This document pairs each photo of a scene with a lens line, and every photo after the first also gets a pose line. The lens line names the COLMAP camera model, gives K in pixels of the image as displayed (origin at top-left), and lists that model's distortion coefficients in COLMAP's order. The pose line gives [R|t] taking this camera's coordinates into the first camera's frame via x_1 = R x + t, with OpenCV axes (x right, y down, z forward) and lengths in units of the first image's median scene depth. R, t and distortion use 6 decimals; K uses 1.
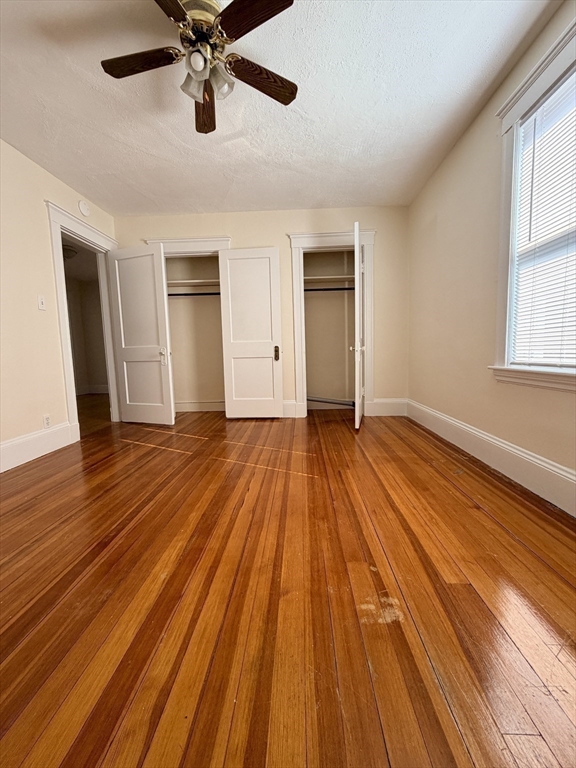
lens RADIAL K [[305.8, 0, 288.0], [0, 305.8, 381.3], [0, 0, 1]] dist [0.000763, -0.000110]
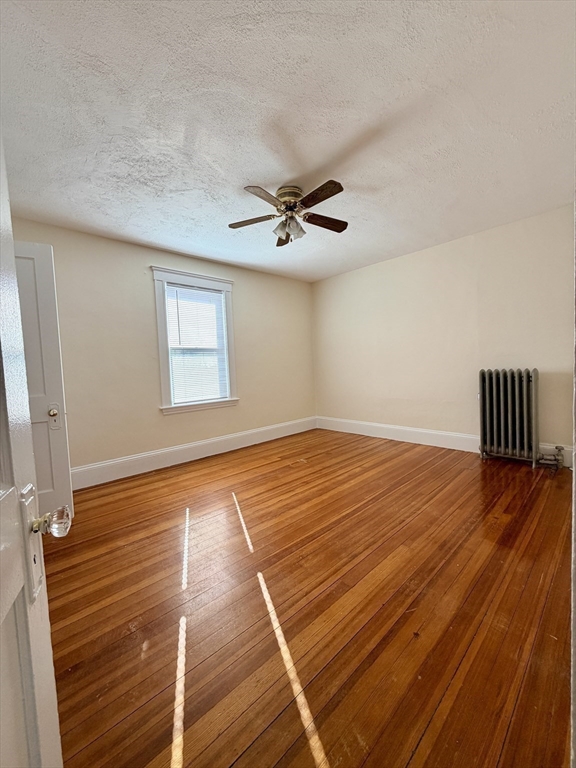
lens RADIAL K [[305.8, 0, 288.0], [0, 305.8, 381.3], [0, 0, 1]] dist [0.000763, -0.000110]
pose [[-0.709630, 0.023588, 0.704180, -1.245254], [0.127379, 0.987266, 0.095294, -0.321336], [-0.692965, 0.157321, -0.703598, 2.054598]]
